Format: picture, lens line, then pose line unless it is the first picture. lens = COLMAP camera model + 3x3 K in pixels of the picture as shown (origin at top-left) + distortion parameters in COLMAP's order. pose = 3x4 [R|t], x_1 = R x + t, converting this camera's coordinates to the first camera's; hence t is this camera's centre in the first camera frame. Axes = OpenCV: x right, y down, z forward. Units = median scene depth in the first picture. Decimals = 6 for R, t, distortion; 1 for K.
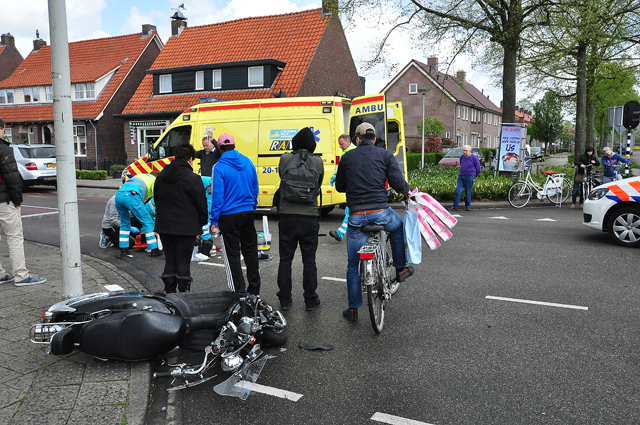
lens RADIAL K [[534.0, 0, 325.7], [0, 534.0, 200.3], [0, 0, 1]] dist [-0.042656, 0.038812]
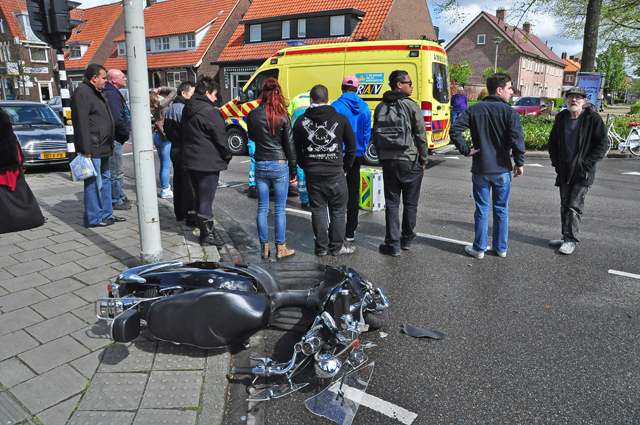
lens RADIAL K [[462.1, 0, 317.8], [0, 462.1, 205.5], [0, 0, 1]] dist [-0.108071, 0.072979]
pose [[0.987116, 0.047233, -0.152878, -0.028598], [-0.025251, 0.989450, 0.142656, -0.007569], [0.158004, -0.136958, 0.977894, 0.107149]]
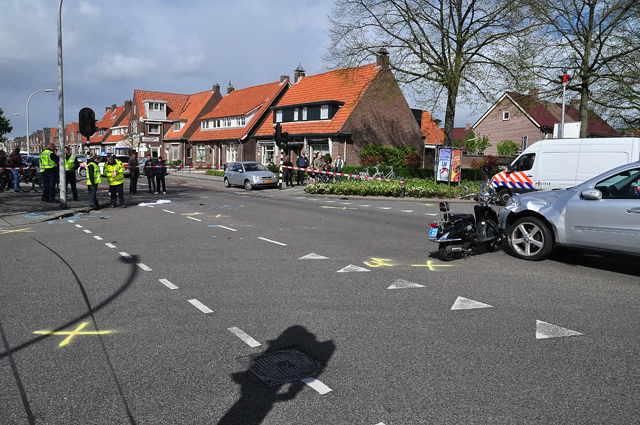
lens RADIAL K [[462.1, 0, 319.3], [0, 462.1, 213.7], [0, 0, 1]] dist [-0.108071, 0.072979]
pose [[0.907510, 0.073870, -0.413484, 0.727003], [-0.067647, 0.997267, 0.029695, 0.023497], [0.414547, 0.001022, 0.910027, -0.297588]]
